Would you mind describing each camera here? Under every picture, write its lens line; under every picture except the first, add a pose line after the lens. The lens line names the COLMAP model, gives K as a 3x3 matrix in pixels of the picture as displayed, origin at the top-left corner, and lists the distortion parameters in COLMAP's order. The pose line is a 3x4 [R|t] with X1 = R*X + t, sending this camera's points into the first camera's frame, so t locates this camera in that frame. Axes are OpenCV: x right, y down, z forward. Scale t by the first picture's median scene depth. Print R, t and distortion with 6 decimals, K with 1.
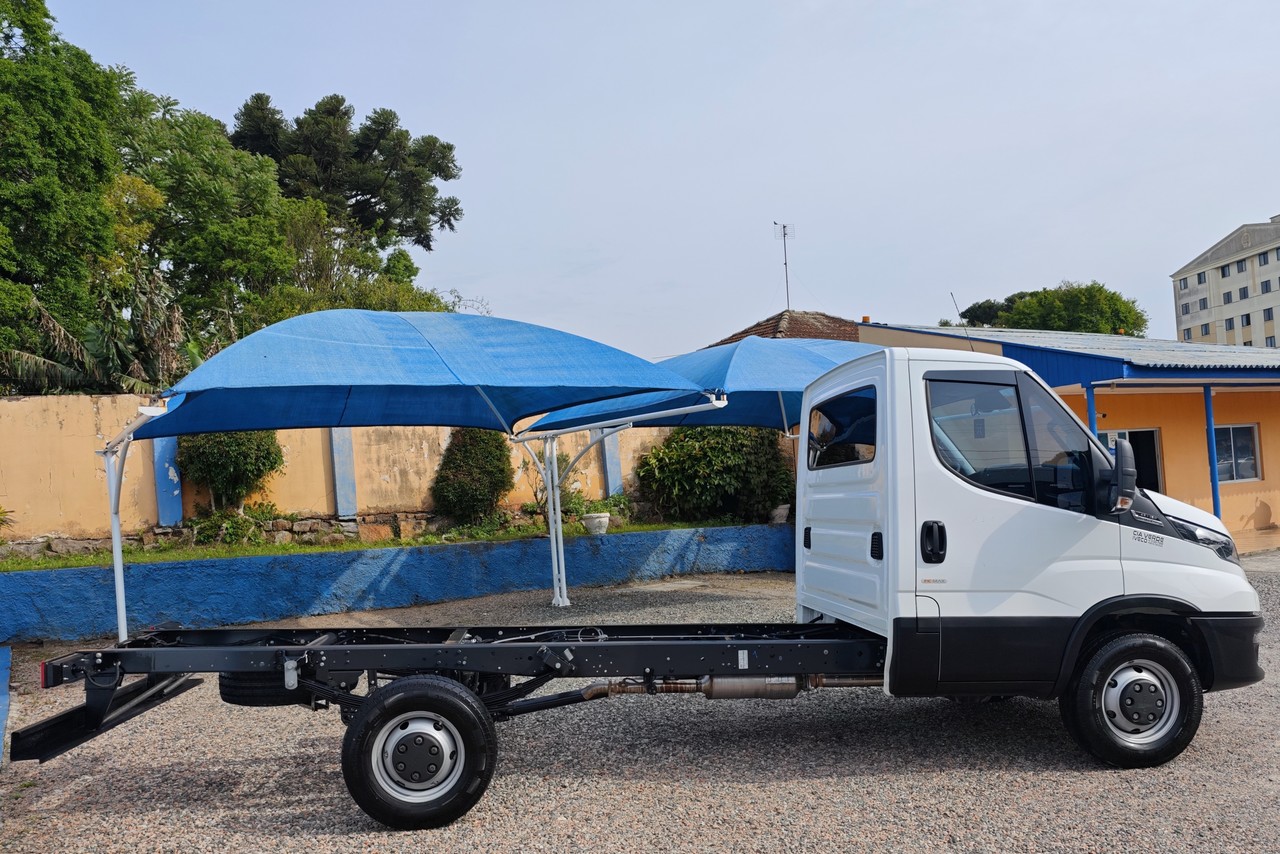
lens RADIAL K [[1035.6, 0, 640.4], [0, 1035.6, 446.4], [0, 0, 1]] dist [0.009496, -0.006108]
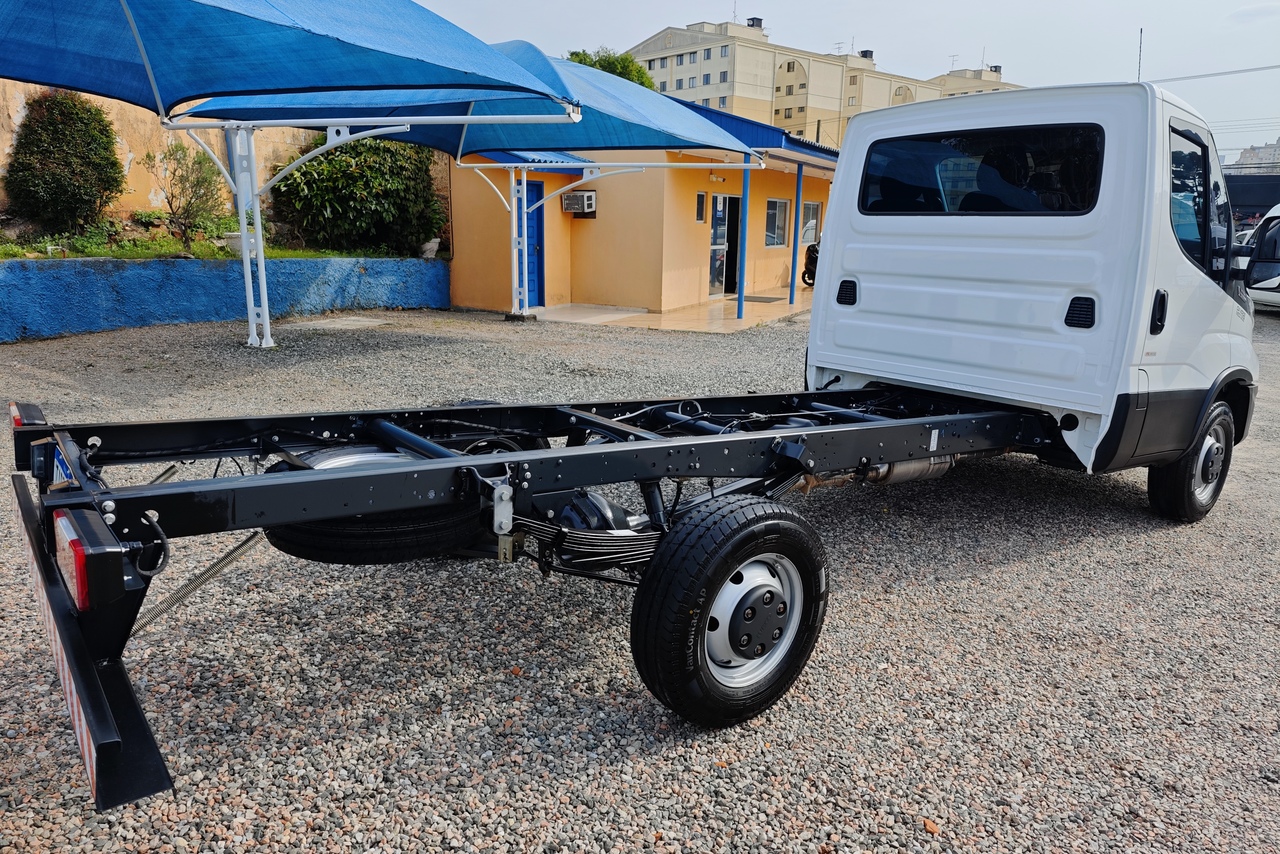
lens RADIAL K [[911.4, 0, 638.0], [0, 911.4, 433.5], [0, 0, 1]] dist [0.000209, -0.008381]
pose [[0.824524, -0.041794, 0.564281, -0.199035], [-0.106239, 0.968097, 0.226938, 0.021761], [-0.555764, -0.247065, 0.793779, 0.207593]]
